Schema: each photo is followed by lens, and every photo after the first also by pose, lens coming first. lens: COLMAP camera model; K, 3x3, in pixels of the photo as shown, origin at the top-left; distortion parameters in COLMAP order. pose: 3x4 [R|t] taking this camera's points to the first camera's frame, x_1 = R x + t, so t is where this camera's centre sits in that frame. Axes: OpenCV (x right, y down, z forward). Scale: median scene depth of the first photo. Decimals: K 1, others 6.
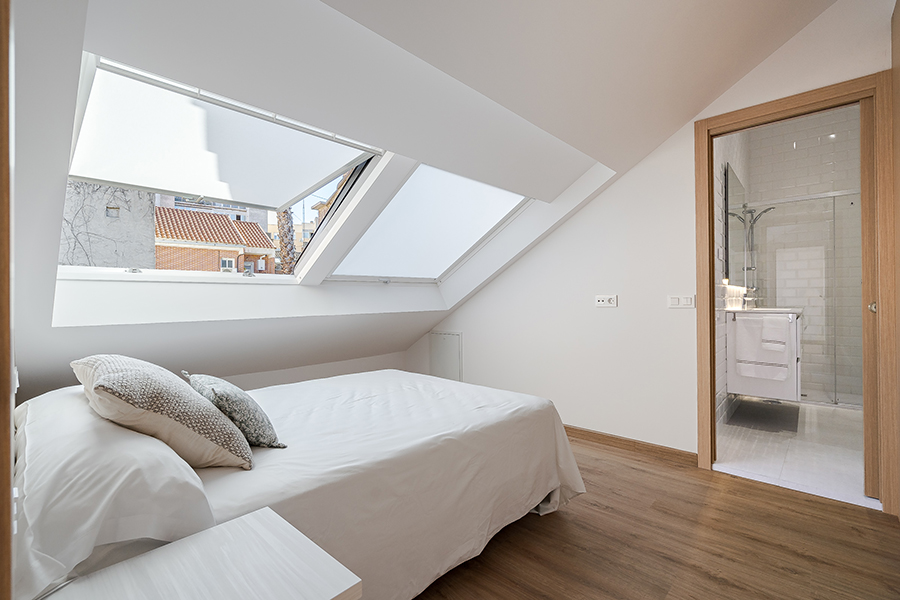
lens RADIAL K [[406.2, 0, 450.0], [0, 406.2, 300.0], [0, 0, 1]] dist [-0.001417, -0.000149]
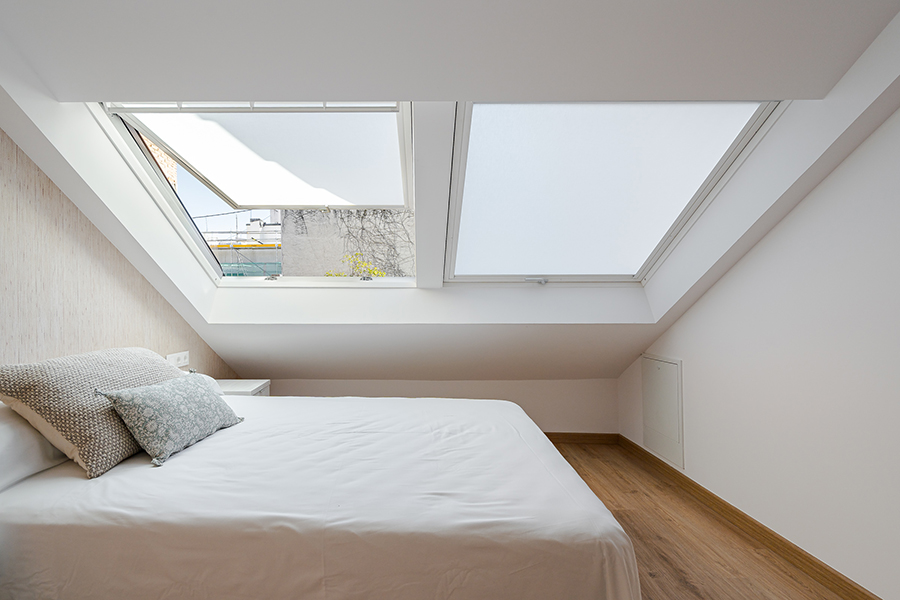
lens RADIAL K [[427.4, 0, 450.0], [0, 427.4, 307.3], [0, 0, 1]] dist [-0.000394, 0.000176]
pose [[0.672293, 0.013807, -0.740156, 0.482460], [-0.011069, 0.999902, 0.008599, -0.005022], [0.740202, 0.002412, 0.672380, 0.550888]]
